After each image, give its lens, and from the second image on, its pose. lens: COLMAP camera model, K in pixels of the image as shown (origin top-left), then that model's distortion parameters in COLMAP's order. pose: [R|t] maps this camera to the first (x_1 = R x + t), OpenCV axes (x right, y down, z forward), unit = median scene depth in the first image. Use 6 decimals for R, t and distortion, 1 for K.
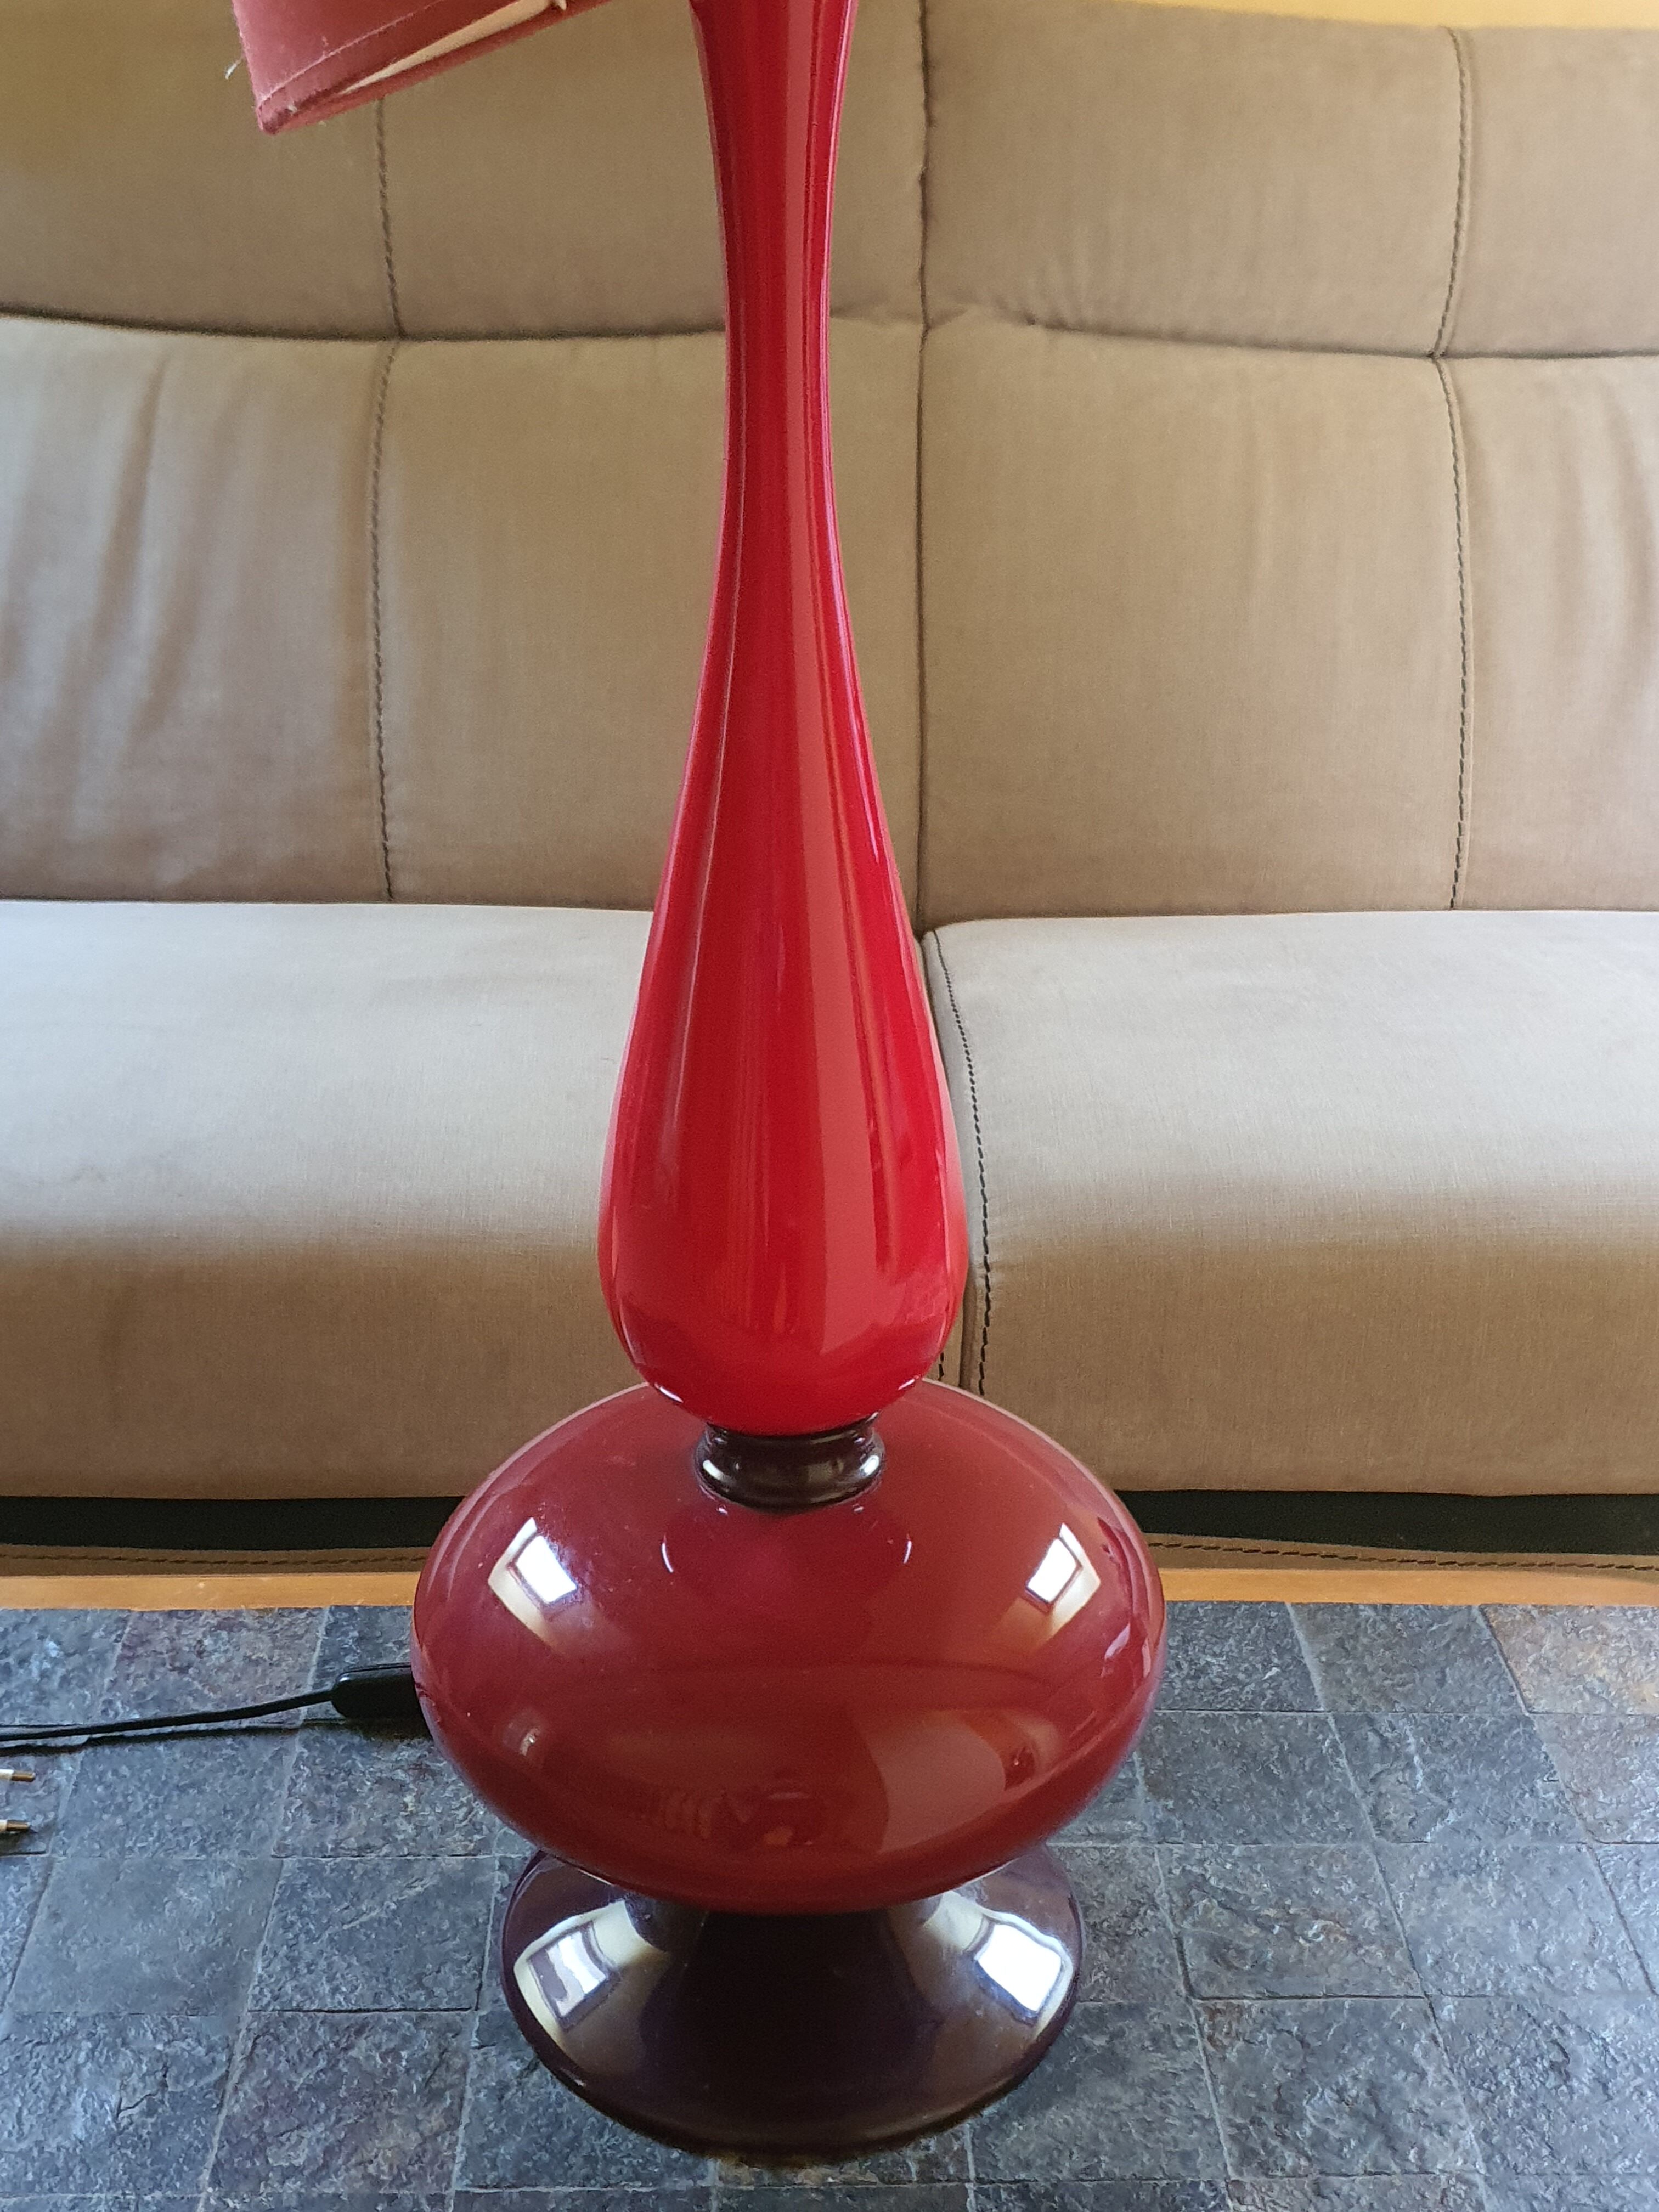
lens RADIAL K [[2716.8, 0, 816.4], [0, 2716.8, 1134.1], [0, 0, 1]] dist [0.061672, 0.000000]
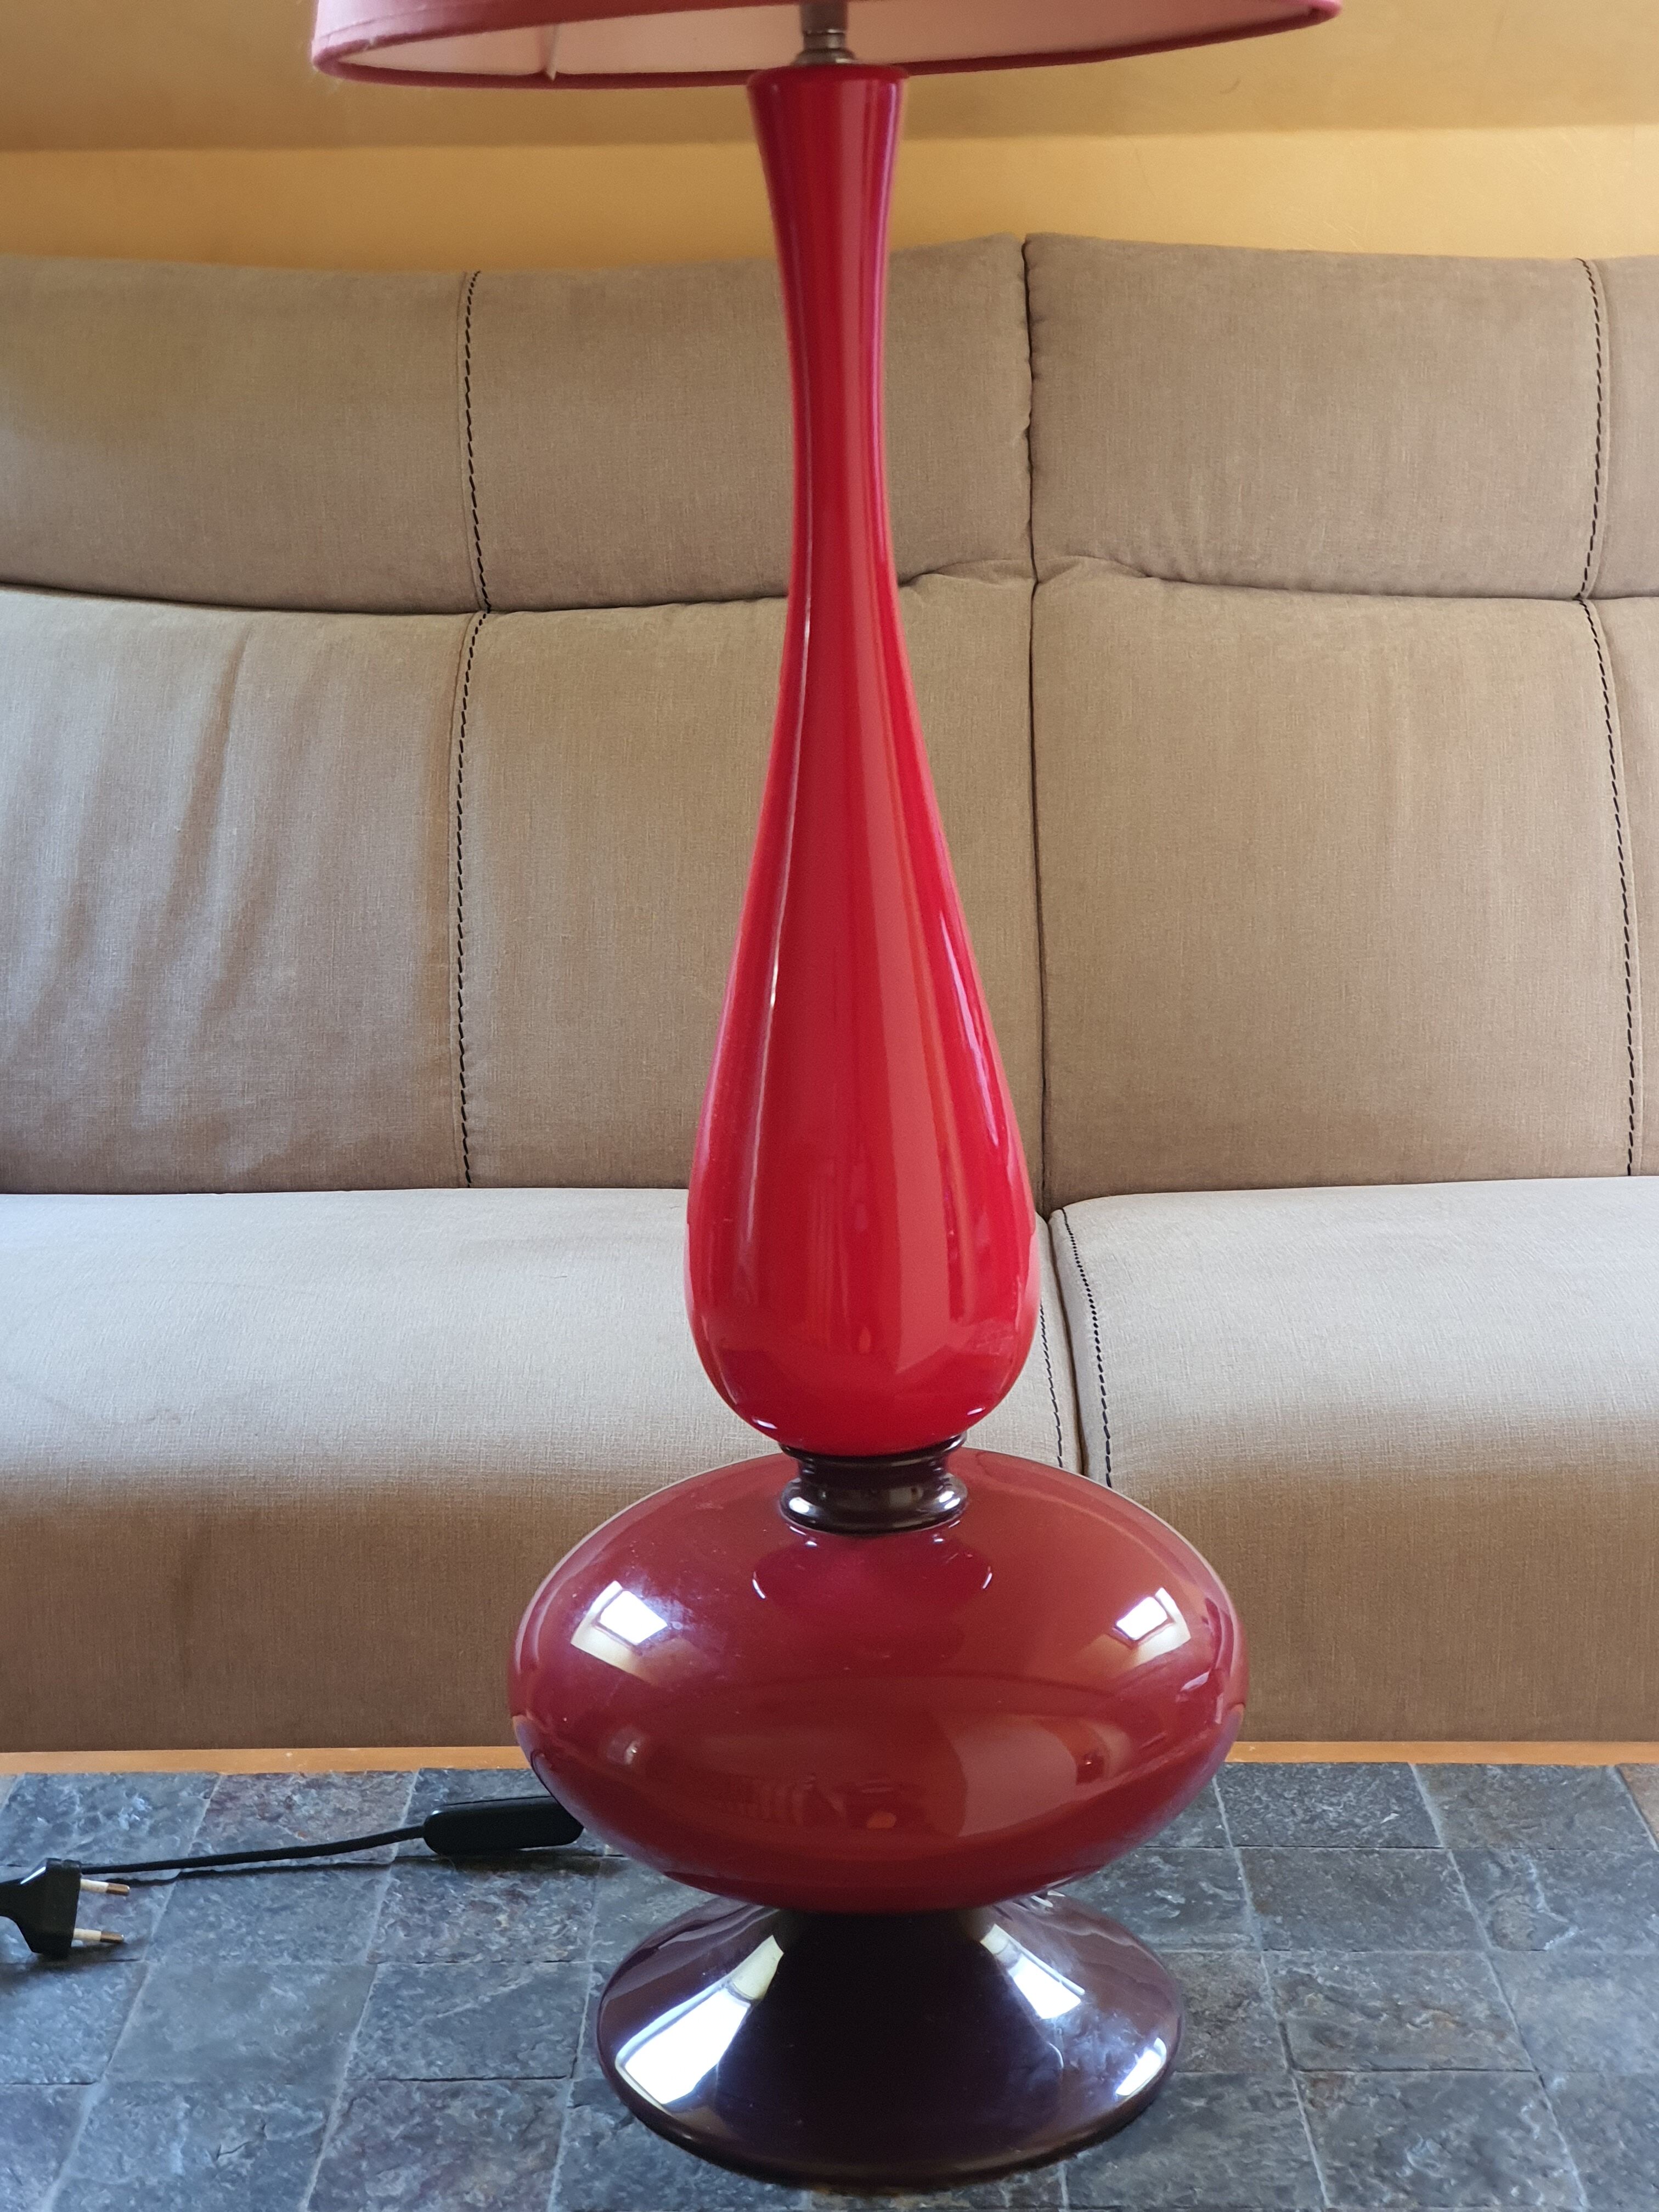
lens RADIAL K [[3343.1, 0, 798.5], [0, 3343.1, 1178.7], [0, 0, 1]] dist [0.081092, 0.000000]
pose [[0.998493, -0.019477, -0.051299, 0.017921], [0.011305, 0.987847, -0.155017, 0.118868], [0.053695, 0.154204, 0.986579, -0.163737]]
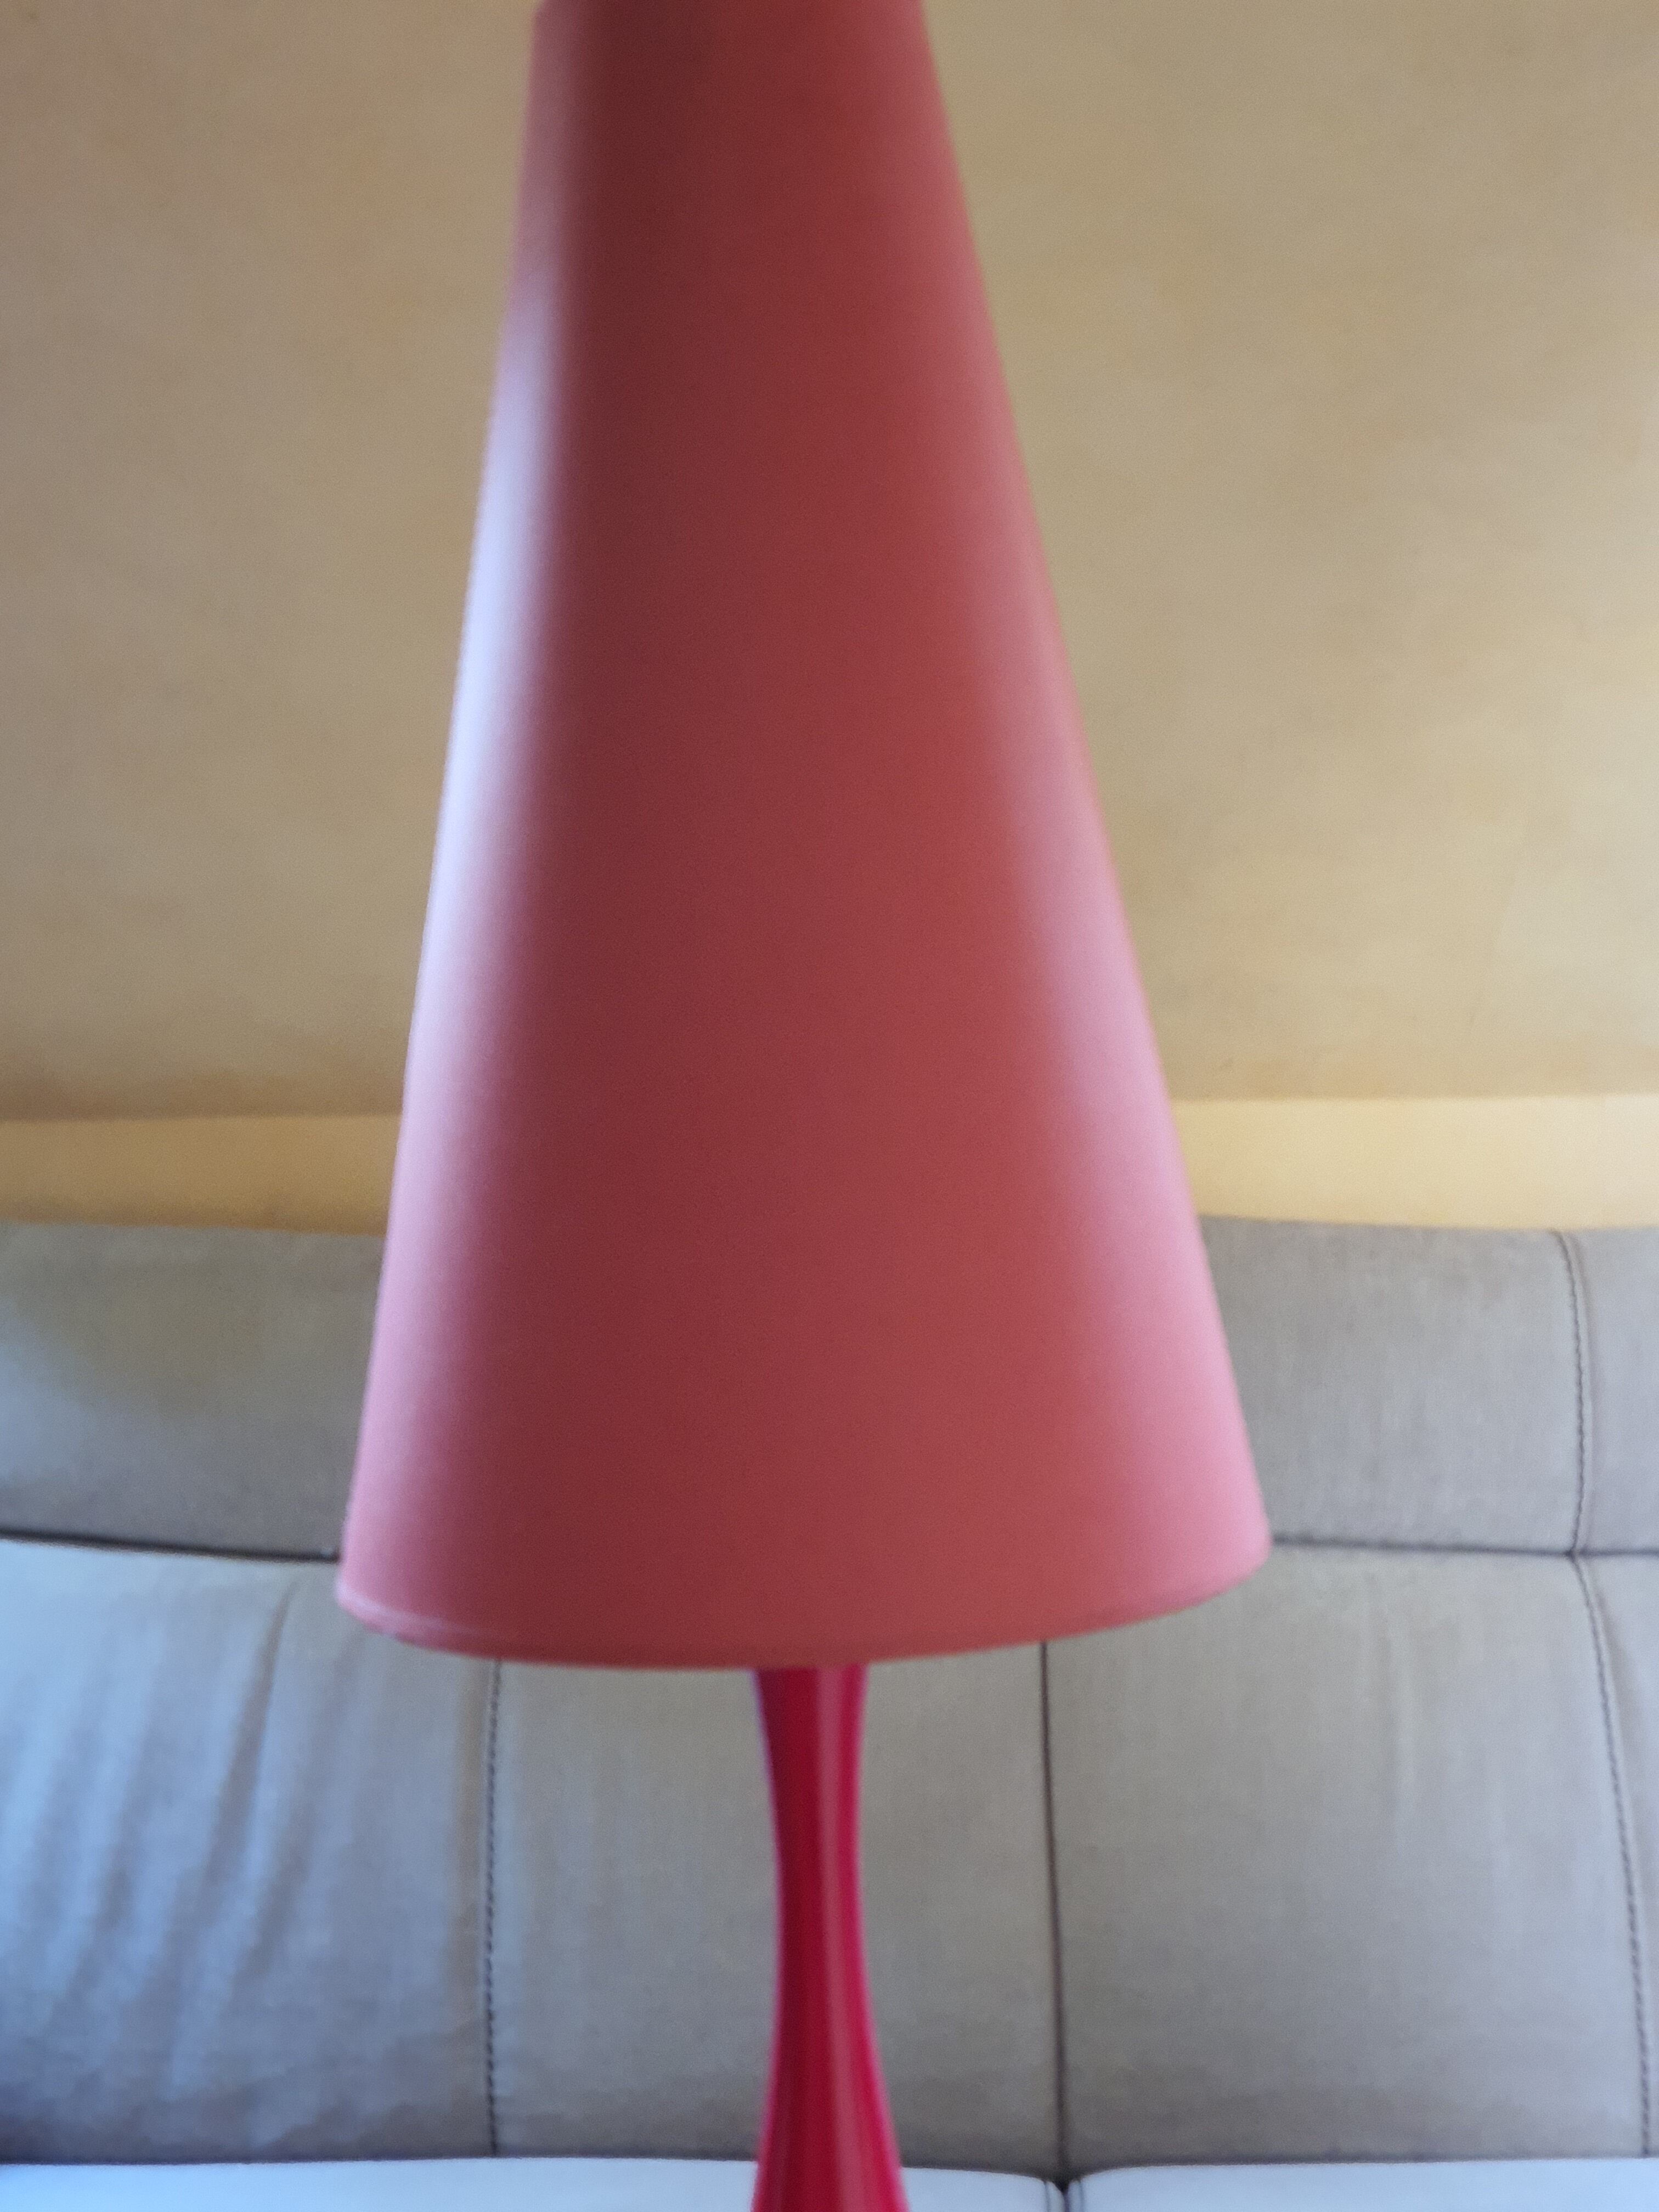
lens RADIAL K [[3343.1, 0, 802.5], [0, 3343.1, 1114.4], [0, 0, 1]] dist [0.081092, 0.000000]
pose [[0.997632, -0.029518, -0.062115, 0.041978], [0.007985, 0.946809, -0.321698, -0.067081], [0.068307, 0.320440, 0.944803, -0.272831]]
